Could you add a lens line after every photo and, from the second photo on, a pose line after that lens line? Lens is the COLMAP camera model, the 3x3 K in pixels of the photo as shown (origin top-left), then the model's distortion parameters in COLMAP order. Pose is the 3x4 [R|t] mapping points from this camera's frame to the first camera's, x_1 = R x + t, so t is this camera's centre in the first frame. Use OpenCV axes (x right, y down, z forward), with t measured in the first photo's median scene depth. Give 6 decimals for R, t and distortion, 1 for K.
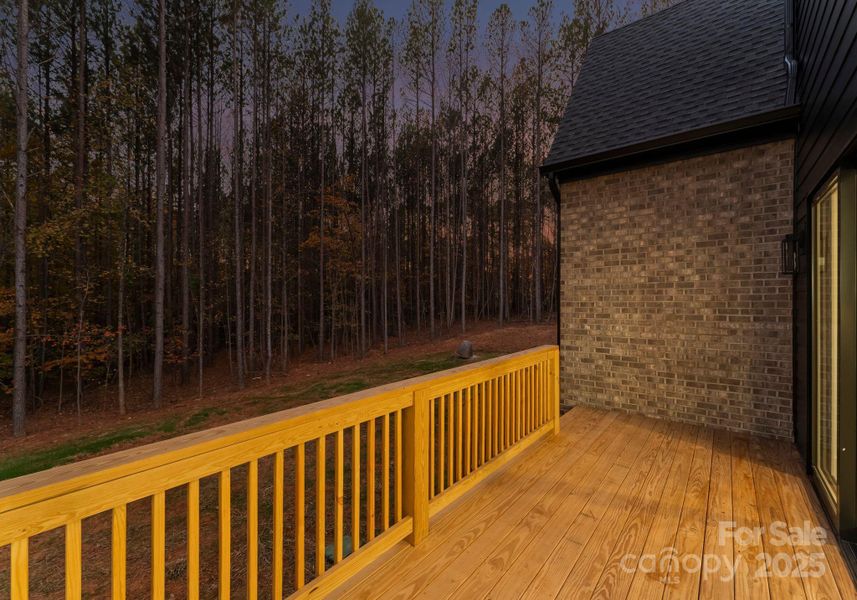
lens RADIAL K [[359.0, 0, 428.5], [0, 359.0, 300.0], [0, 0, 1]] dist [0.000024, -0.000001]
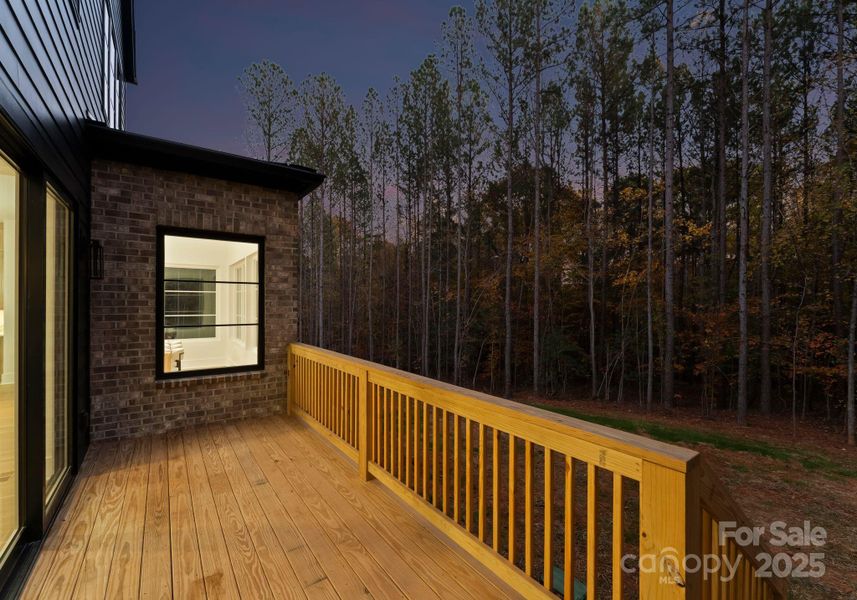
lens RADIAL K [[359.0, 0, 428.5], [0, 359.0, 300.0], [0, 0, 1]] dist [0.000024, -0.000001]
pose [[-0.224827, -0.007436, -0.974370, 0.335954], [-0.003130, 0.999971, -0.006909, -0.015724], [0.974394, 0.001496, -0.224843, 0.392060]]
